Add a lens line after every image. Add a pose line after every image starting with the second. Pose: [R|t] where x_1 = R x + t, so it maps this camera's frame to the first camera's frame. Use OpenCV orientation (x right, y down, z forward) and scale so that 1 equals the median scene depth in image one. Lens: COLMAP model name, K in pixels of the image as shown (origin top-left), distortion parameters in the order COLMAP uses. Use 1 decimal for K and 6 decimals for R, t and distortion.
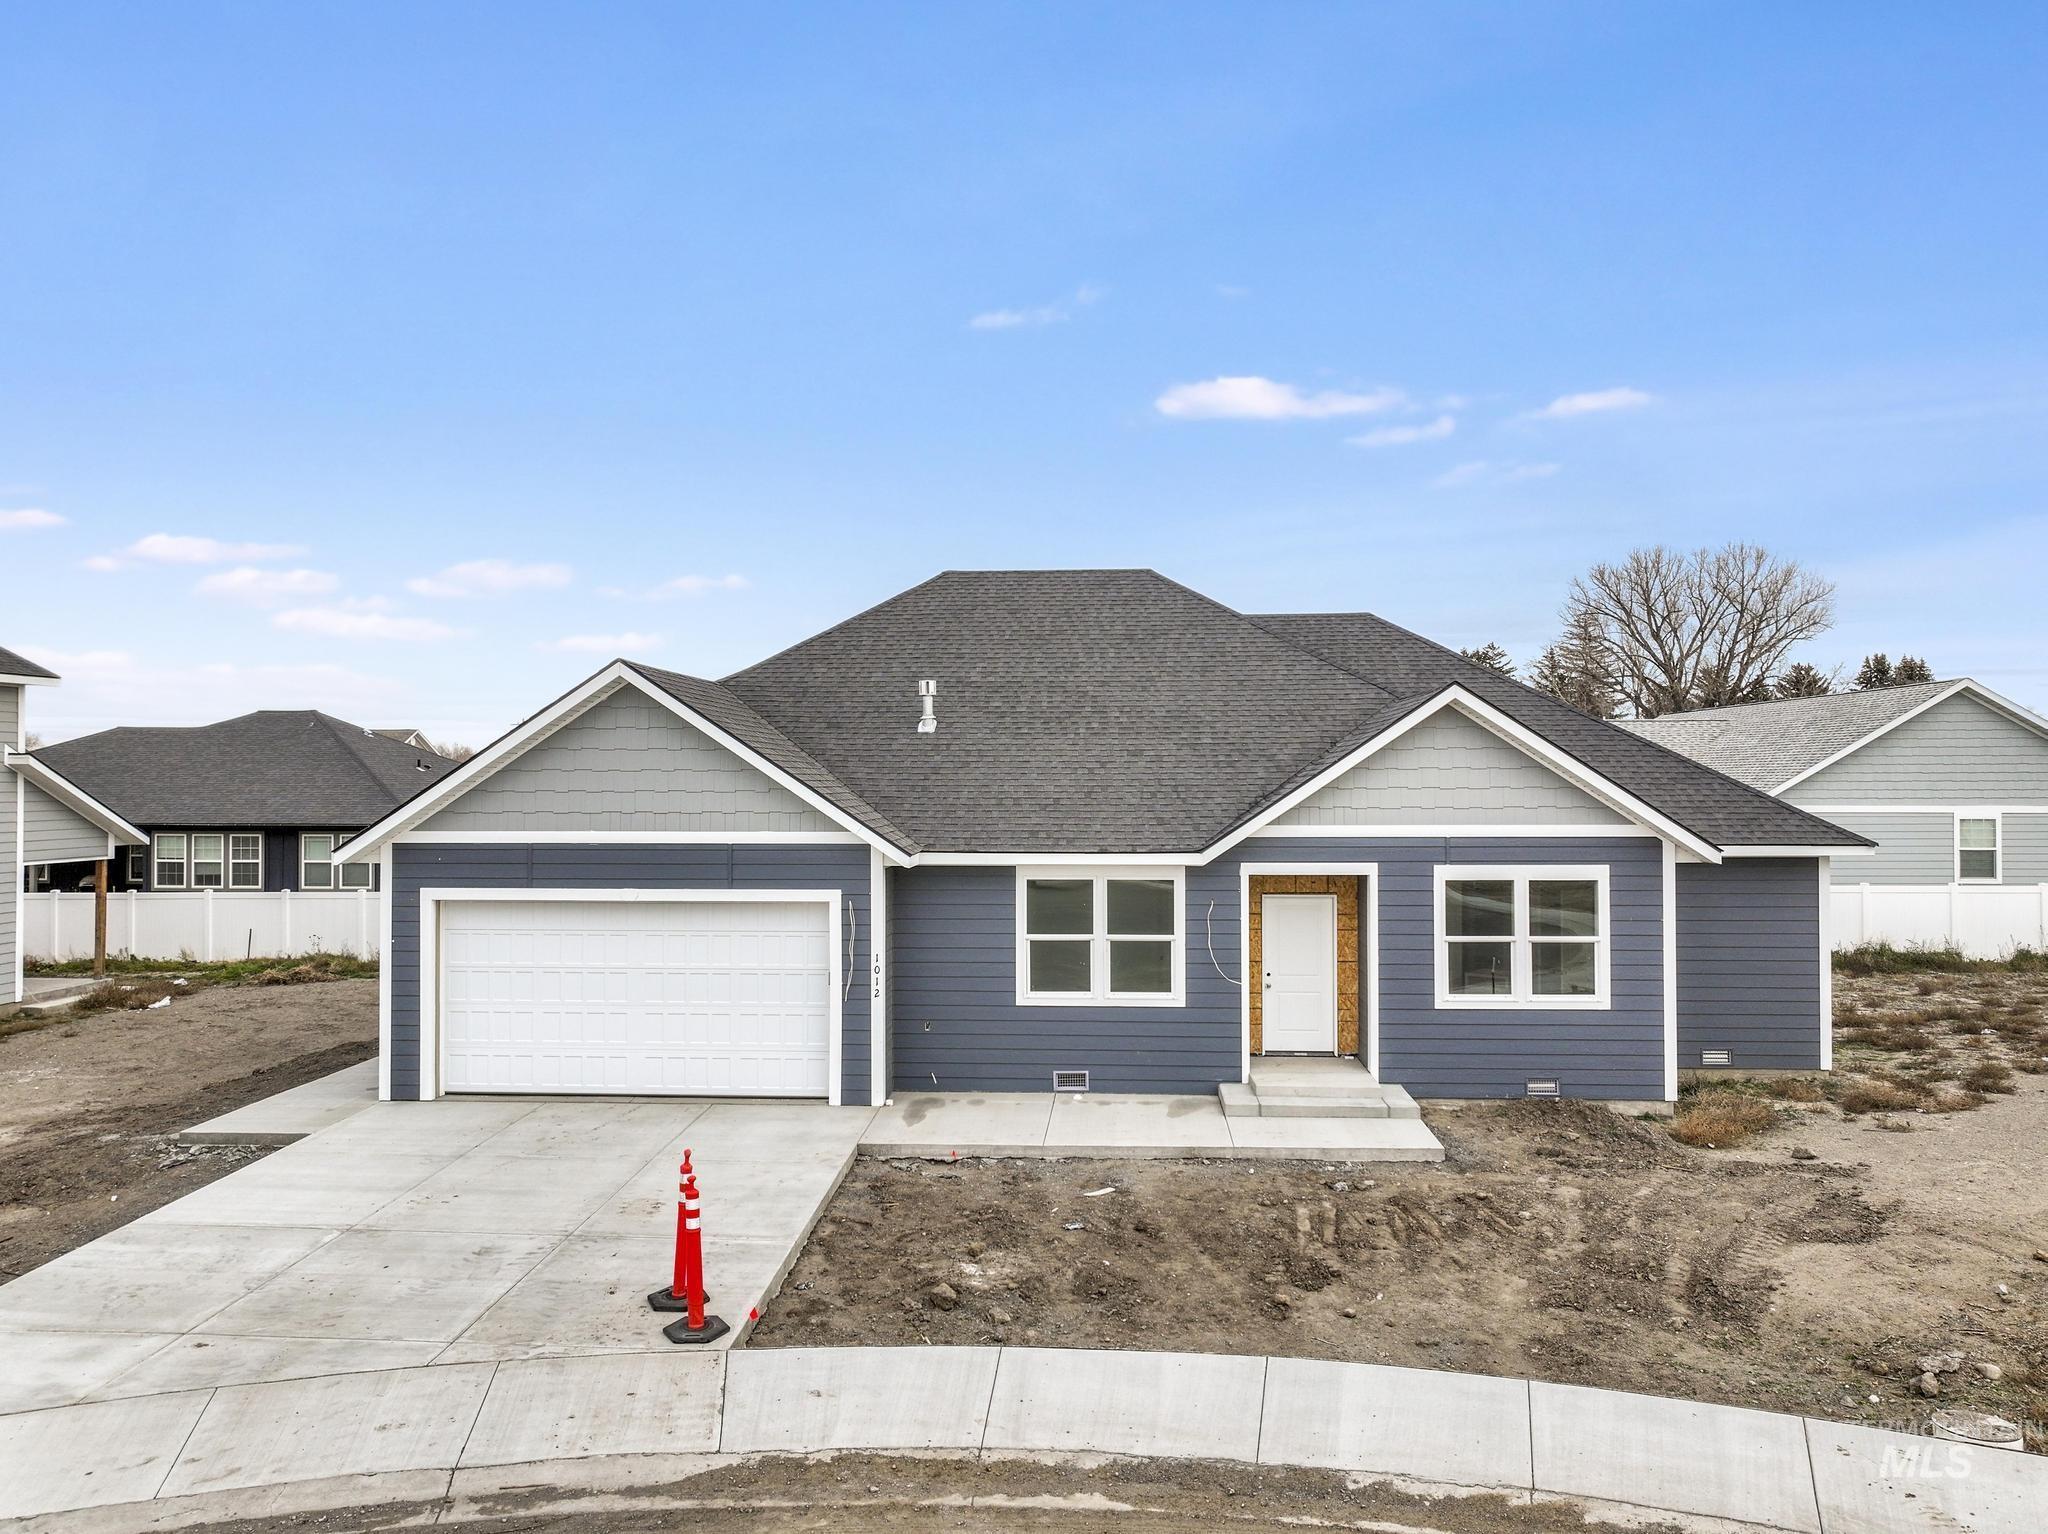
lens RADIAL K [[1457.8, 0, 1024.0], [0, 1457.8, 767.0], [0, 0, 1]] dist [-0.010450, 0.024544]
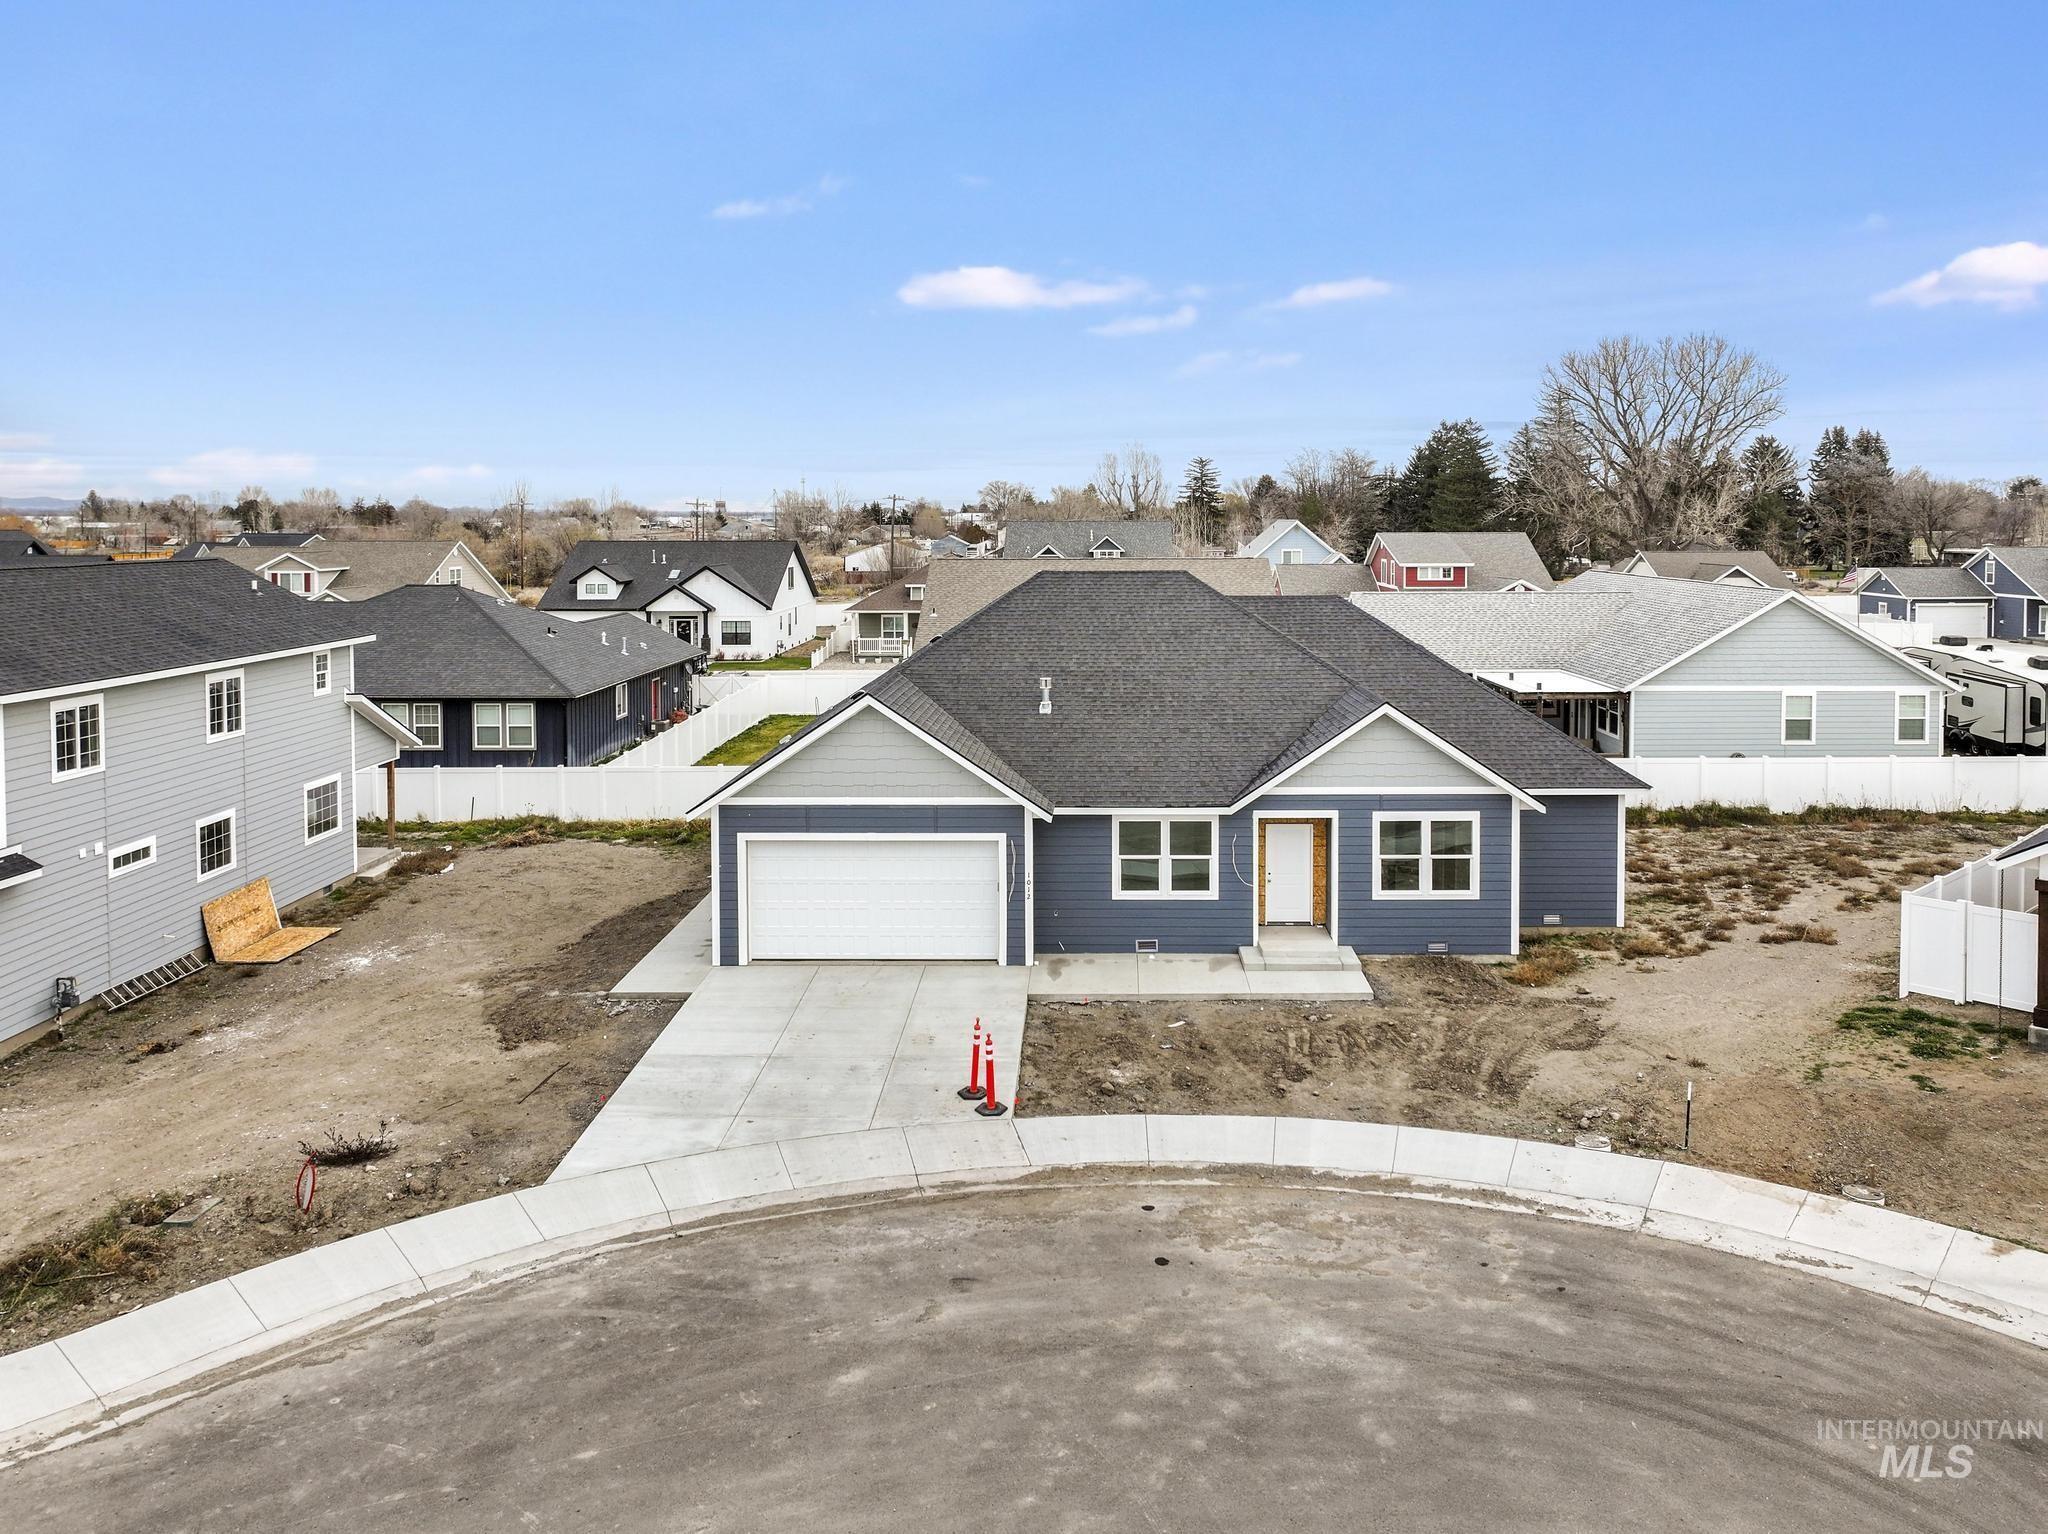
lens RADIAL K [[1505.7, 0, 1074.3], [0, 1505.7, 597.7], [0, 0, 1]] dist [0.000843, 0.008696]
pose [[0.998712, -0.002661, 0.050669, -0.136016], [-0.000406, 0.998172, 0.060429, -0.278371], [-0.050737, -0.060372, 0.996886, -0.648712]]
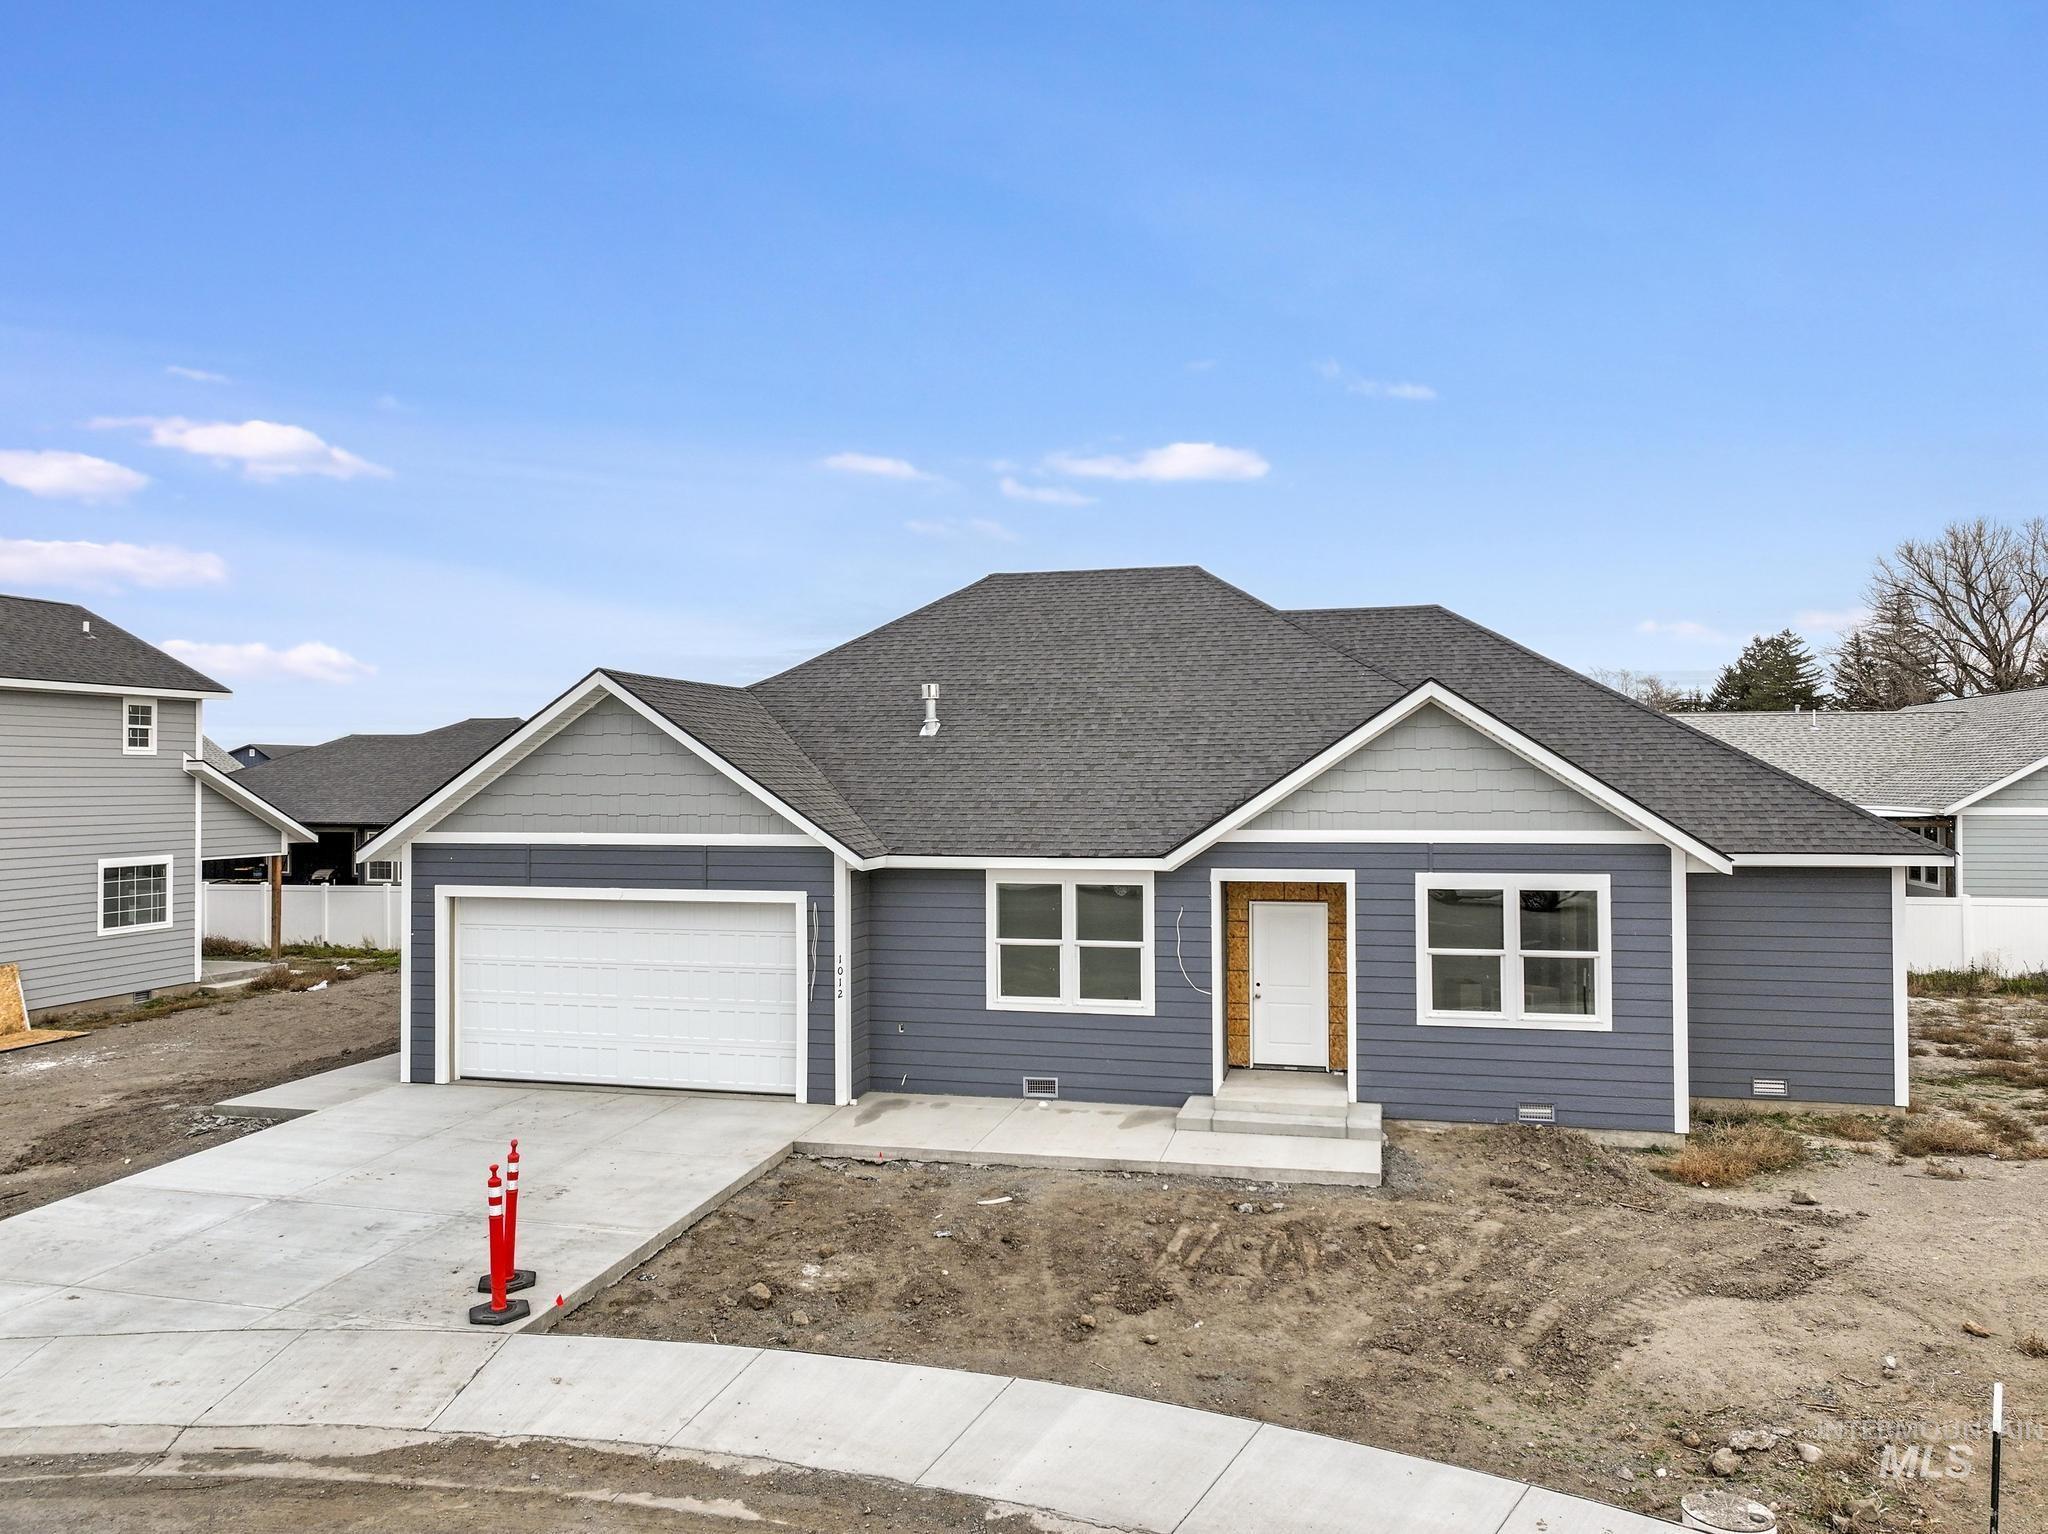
lens RADIAL K [[1462.0, 0, 1024.0], [0, 1462.0, 767.0], [0, 0, 1]] dist [-0.010145, 0.024983]
pose [[0.982719, -0.004196, -0.185055, 0.215757], [0.004133, 0.999991, -0.000726, -0.001131], [0.185056, -0.000051, 0.982728, 0.026370]]
